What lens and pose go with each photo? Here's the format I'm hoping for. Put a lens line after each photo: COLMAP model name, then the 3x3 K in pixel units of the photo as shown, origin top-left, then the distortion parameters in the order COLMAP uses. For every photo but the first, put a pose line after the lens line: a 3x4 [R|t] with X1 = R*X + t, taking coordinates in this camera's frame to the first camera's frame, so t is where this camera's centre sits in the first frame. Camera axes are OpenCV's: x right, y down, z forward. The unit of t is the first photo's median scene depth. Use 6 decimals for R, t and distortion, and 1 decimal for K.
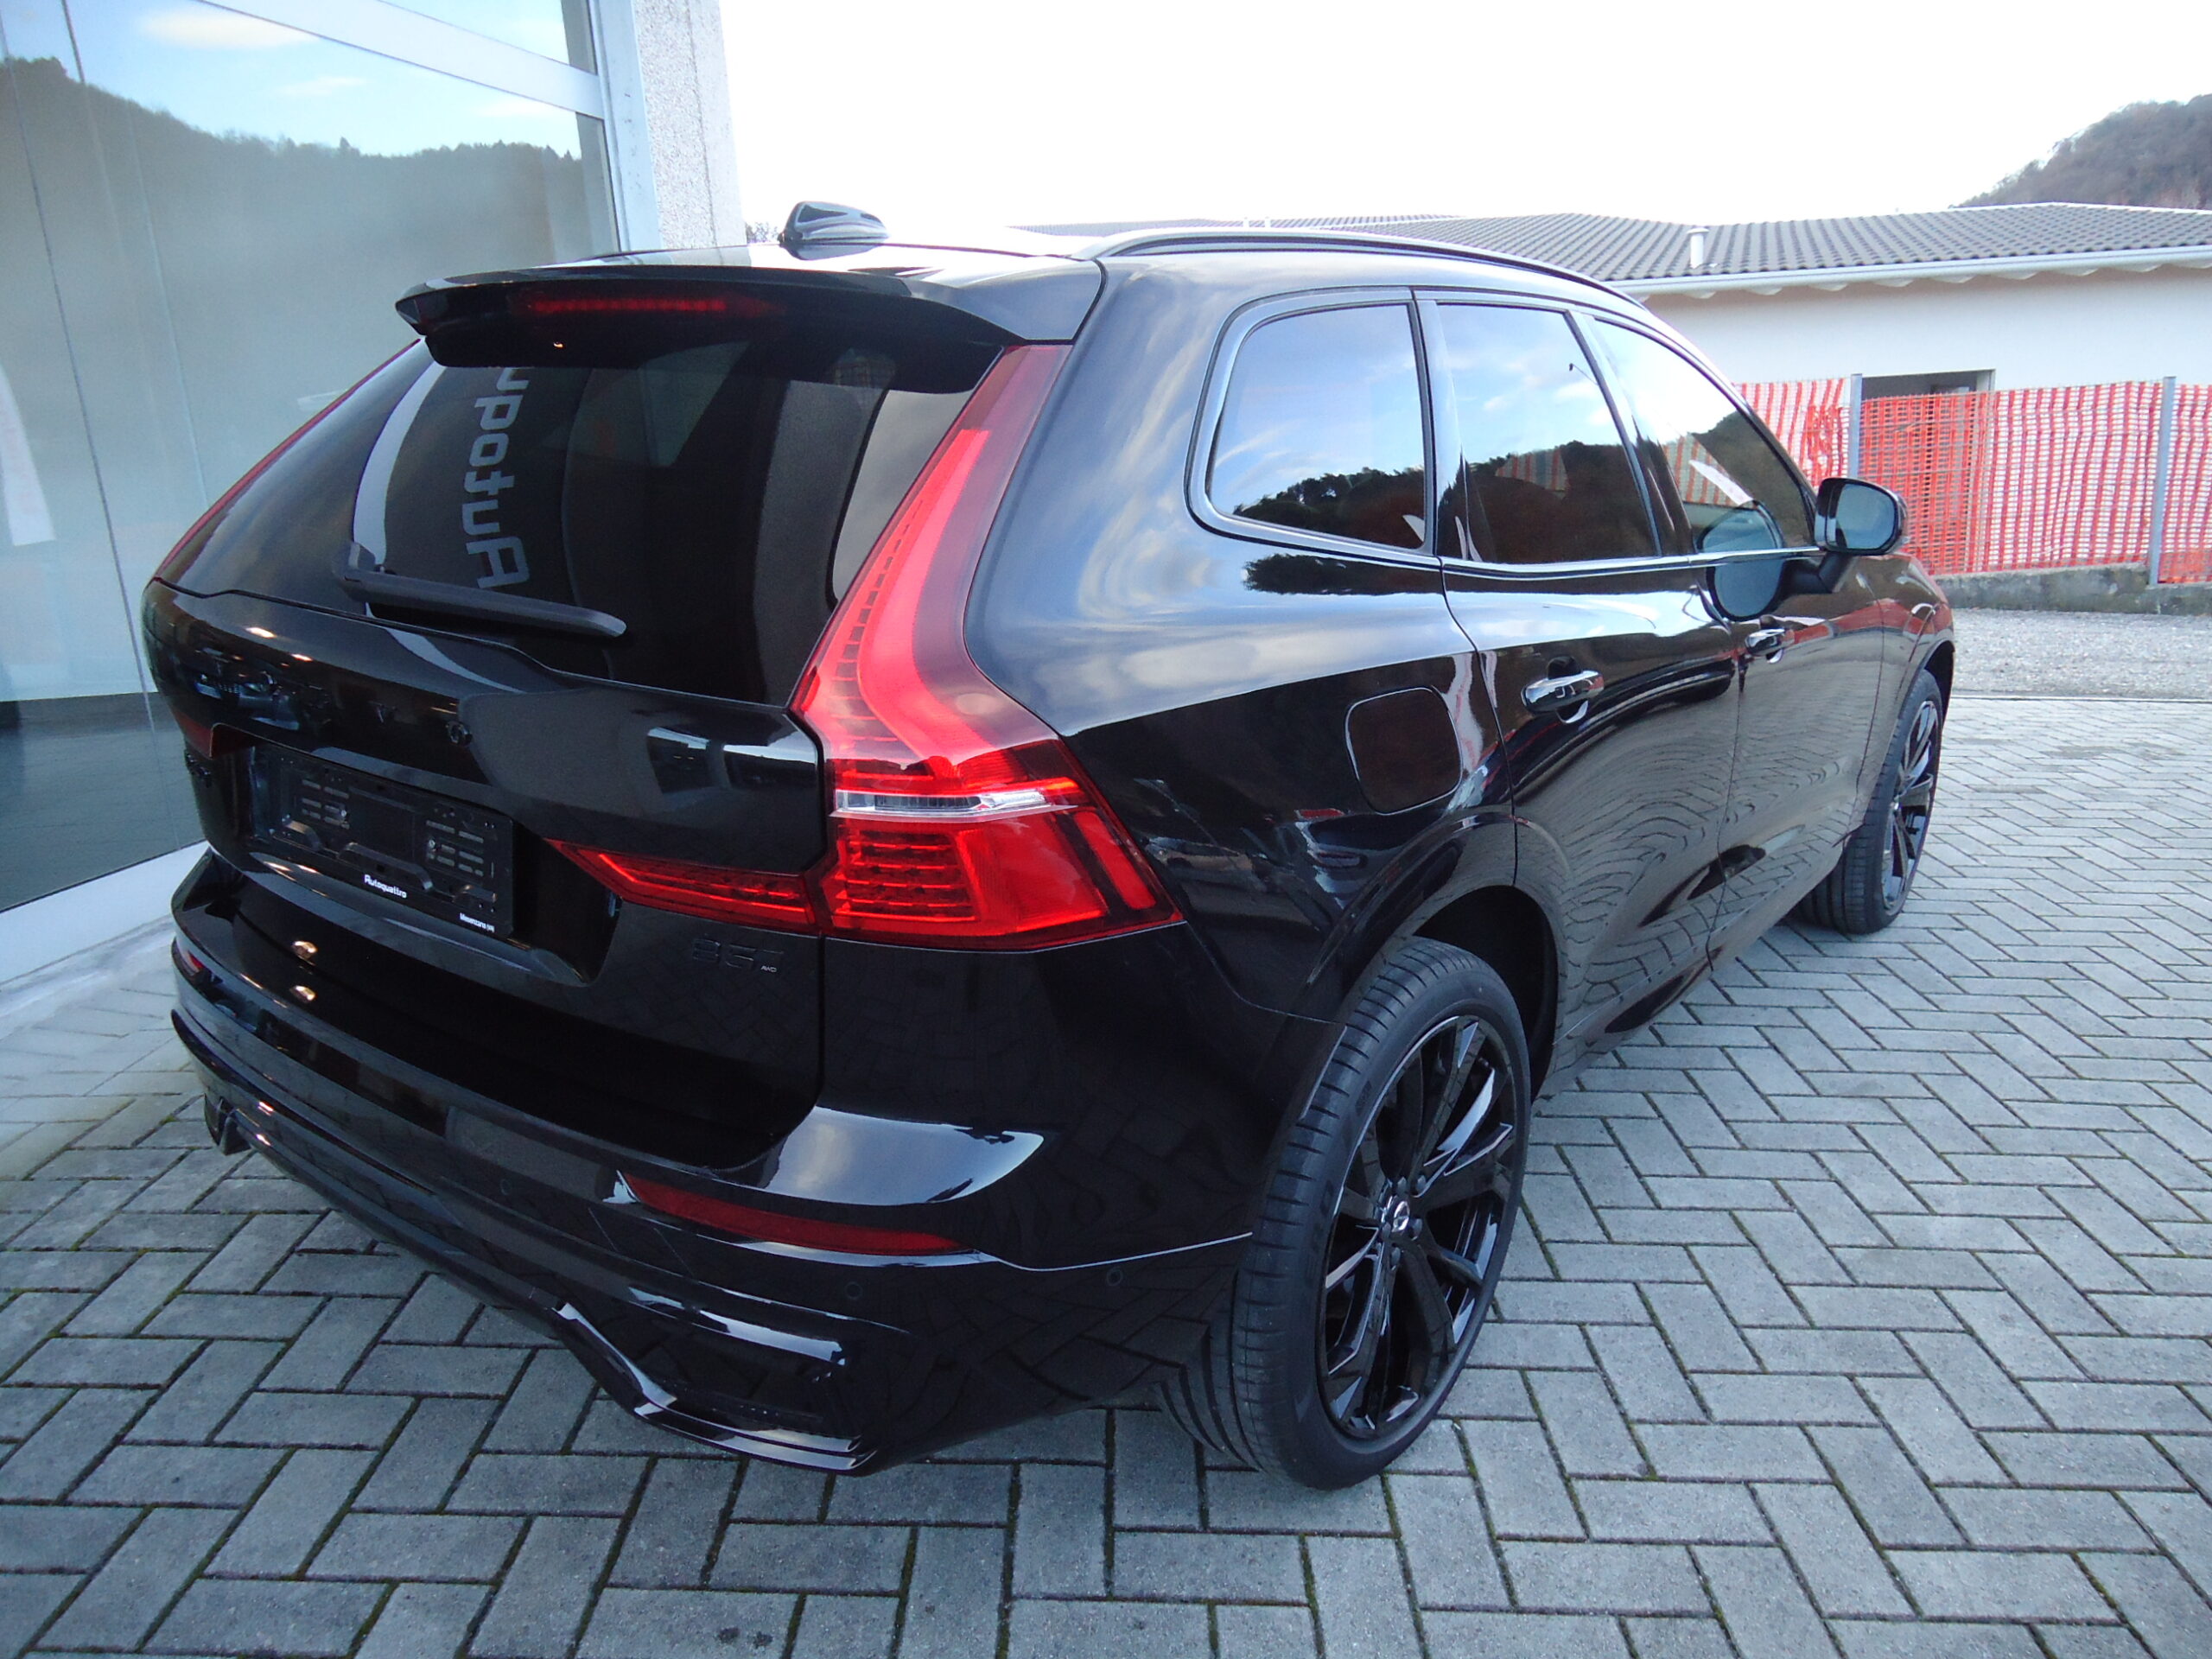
lens RADIAL K [[1617.7, 0, 1106.0], [0, 1617.7, 829.5], [0, 0, 1]] dist [-0.009212, 0.002928]
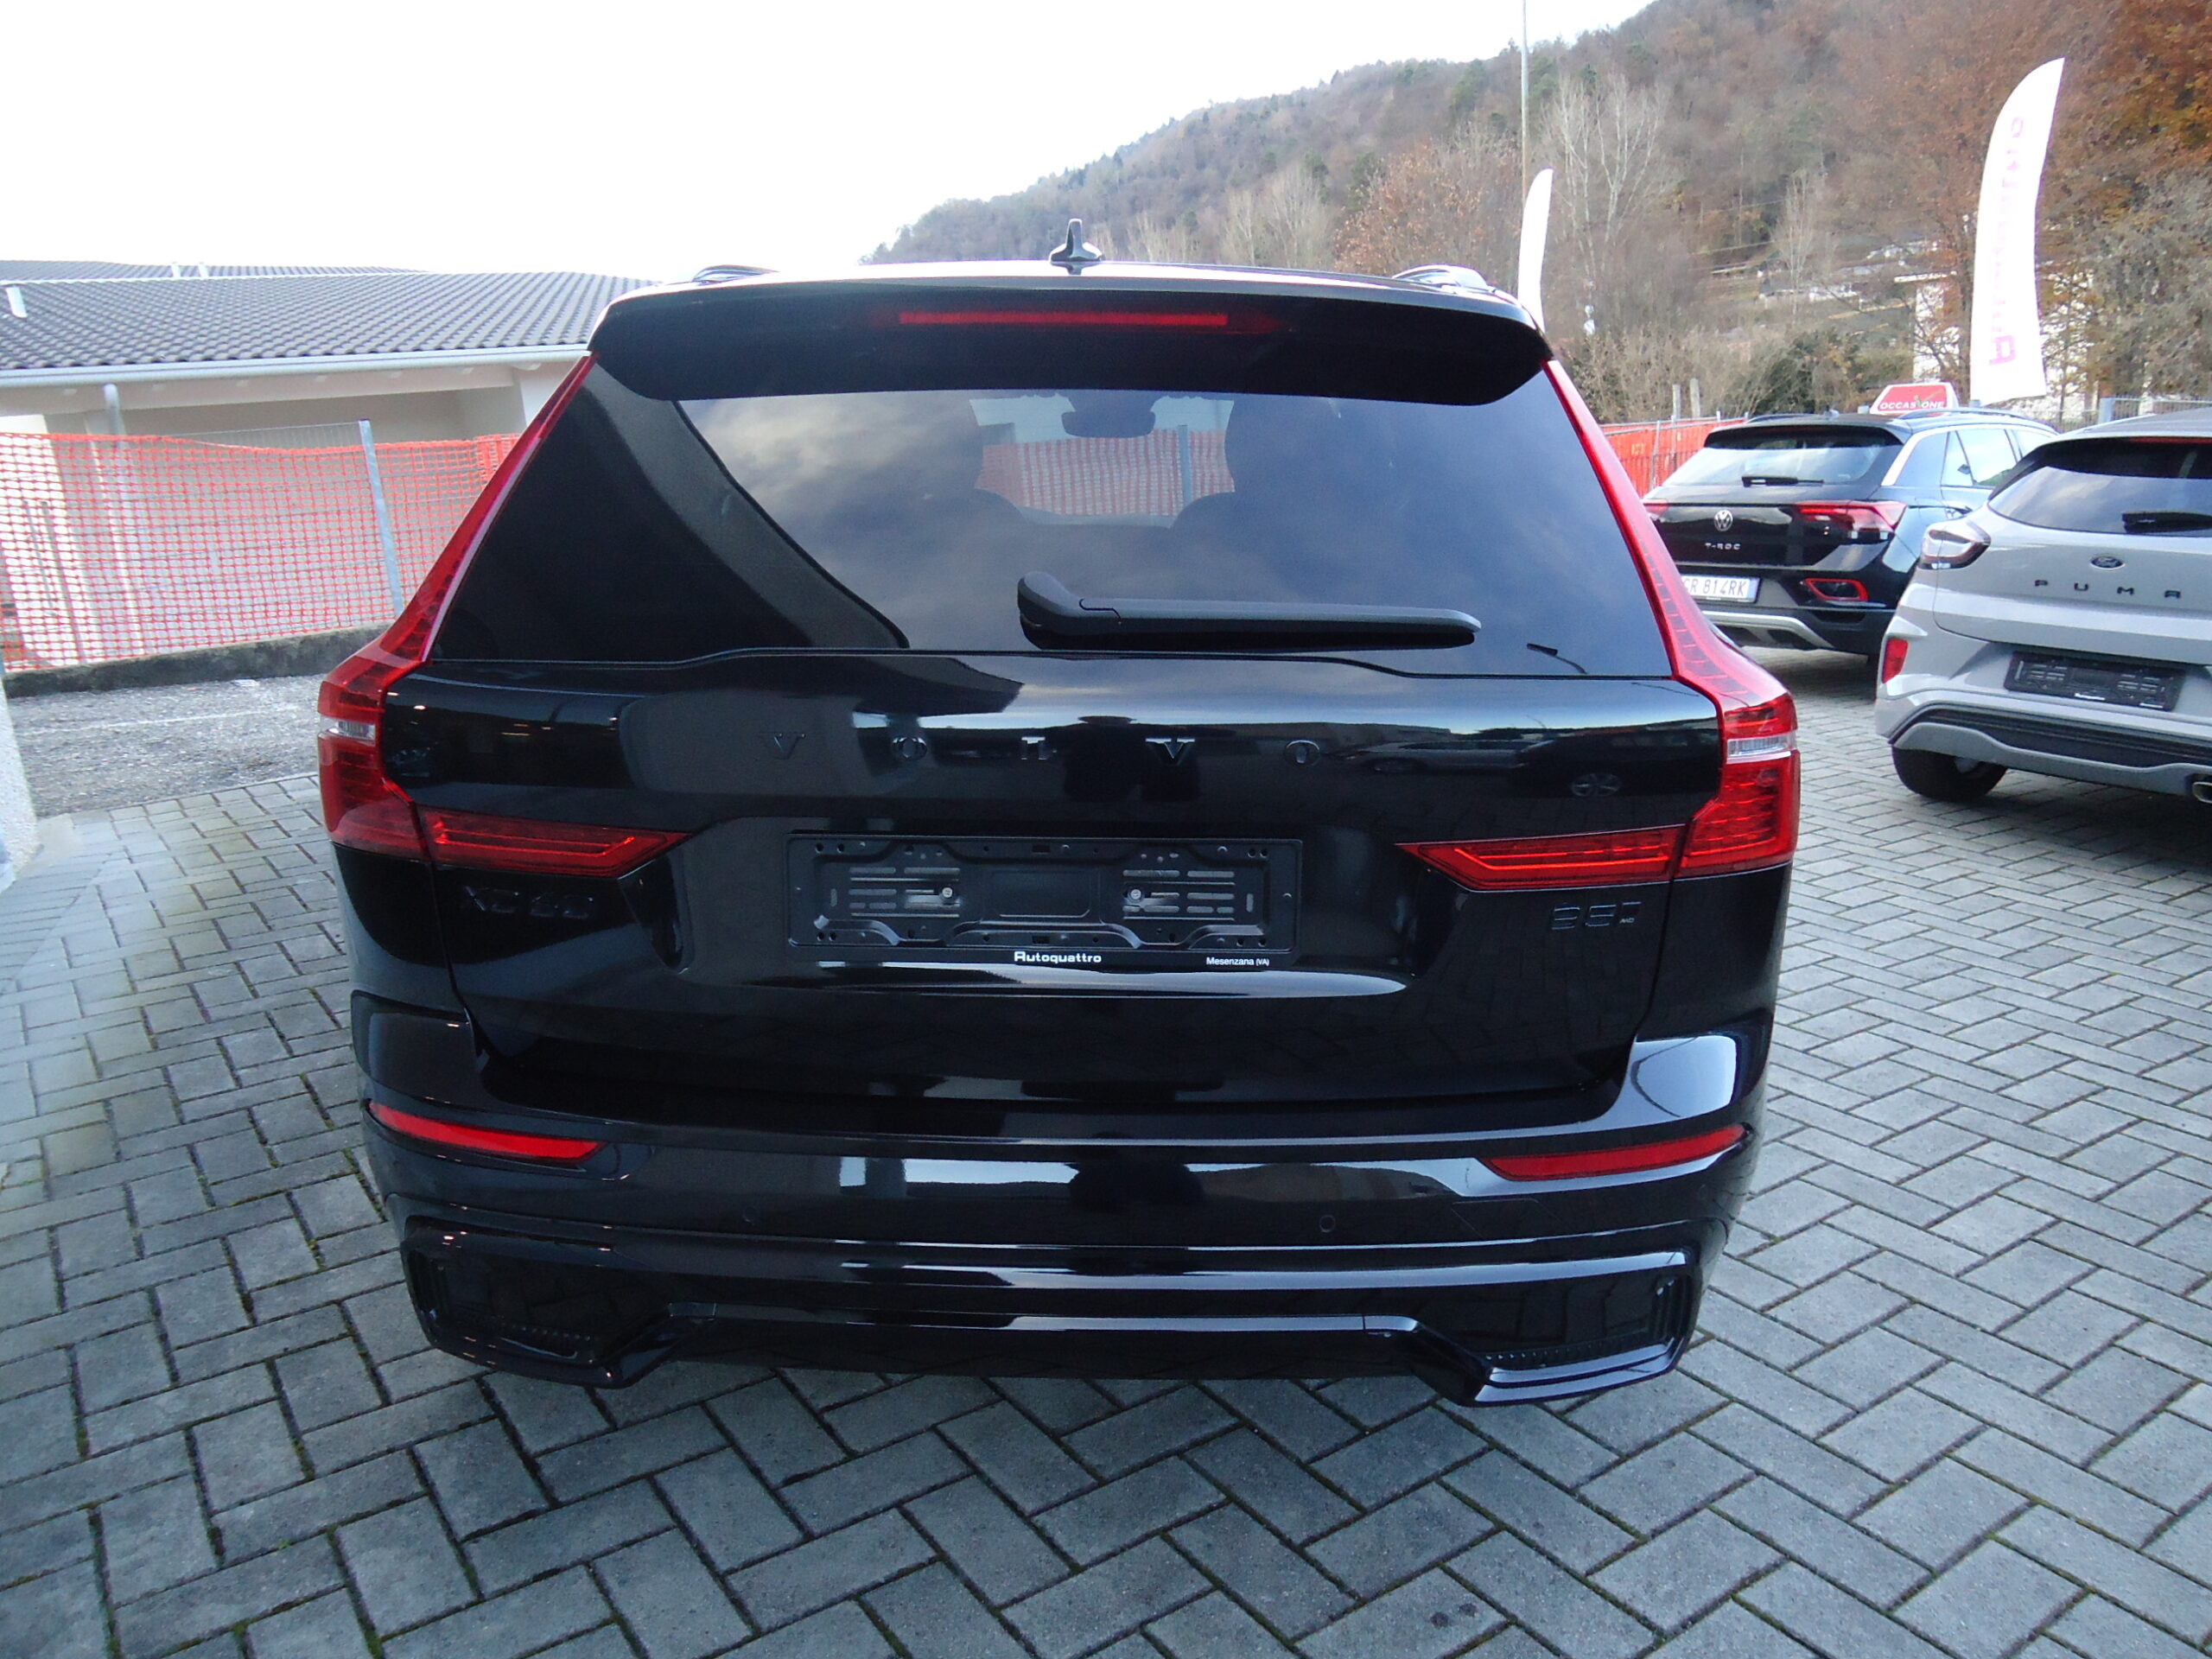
lens RADIAL K [[1617.7, 0, 1106.0], [0, 1617.7, 829.5], [0, 0, 1]] dist [-0.009212, 0.002928]
pose [[0.809327, -0.153608, 0.566916, -0.642462], [0.173337, 0.984673, 0.019345, -0.032975], [-0.561198, 0.082611, 0.823548, 0.171538]]
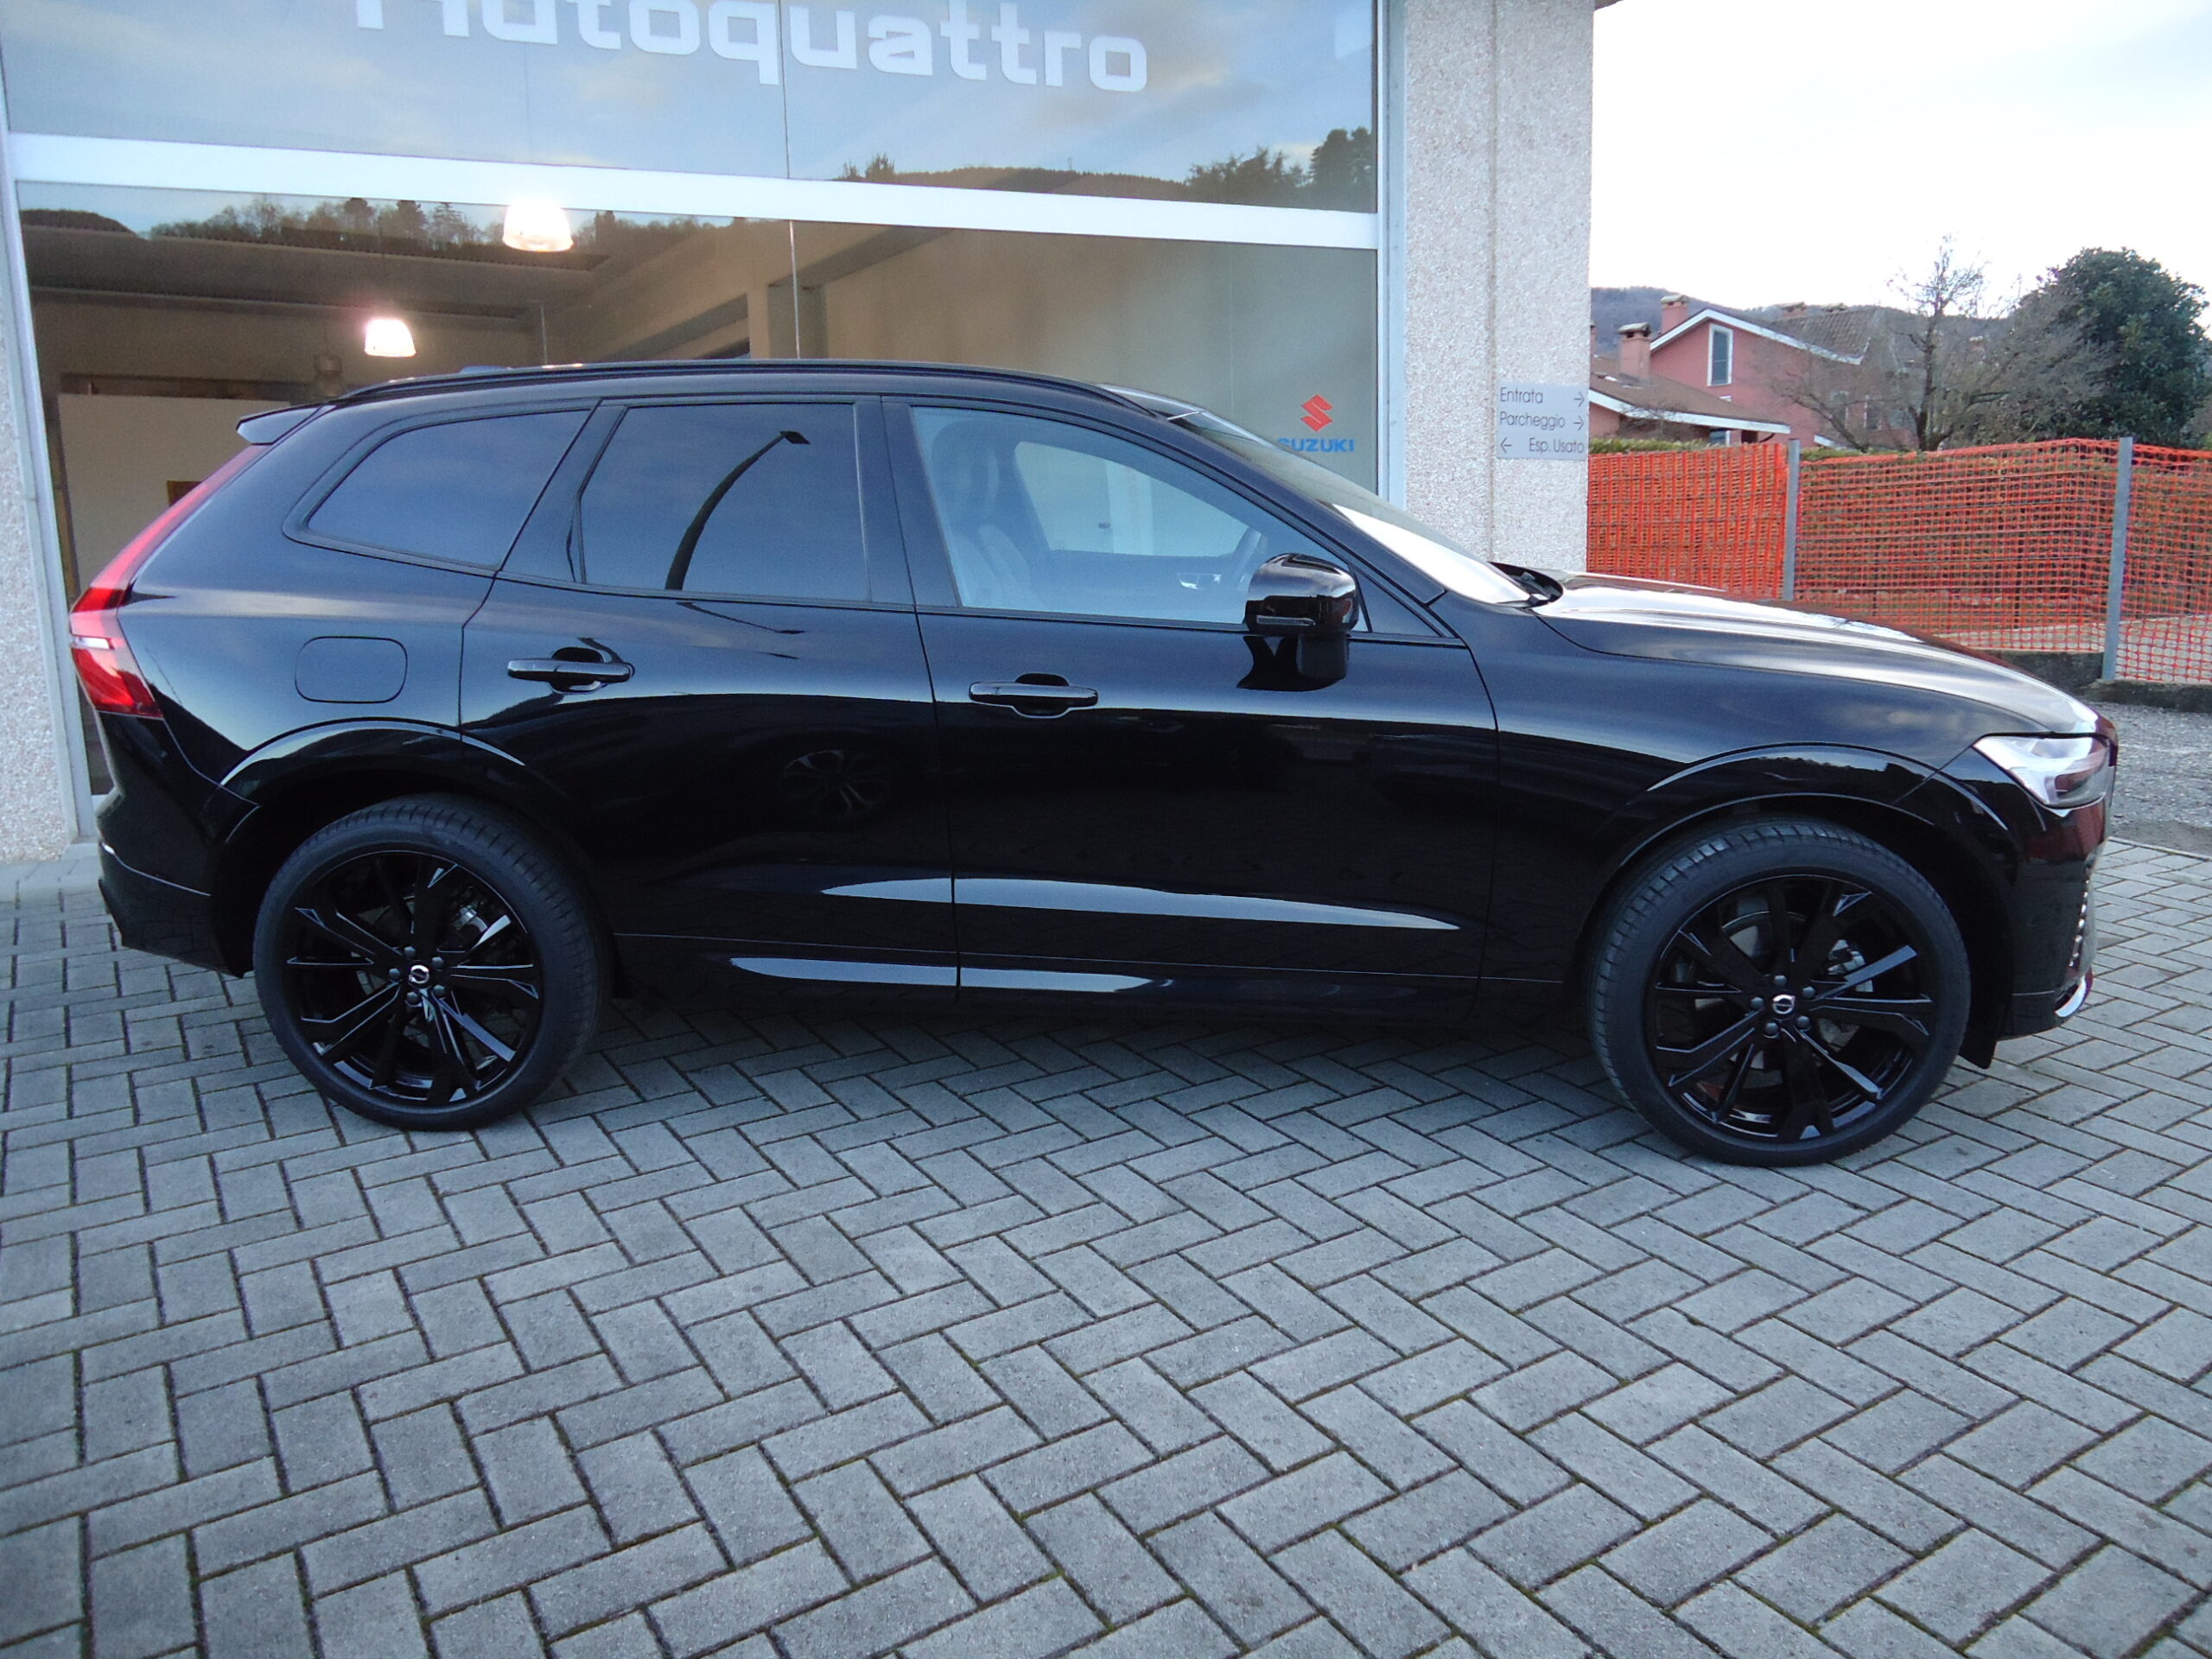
lens RADIAL K [[1617.7, 0, 1106.0], [0, 1617.7, 829.5], [0, 0, 1]] dist [-0.009212, 0.002928]
pose [[0.551021, 0.179855, -0.814879, 1.460243], [-0.214455, 0.974222, 0.070010, -0.130894], [0.806465, 0.136177, 0.575387, 0.473842]]
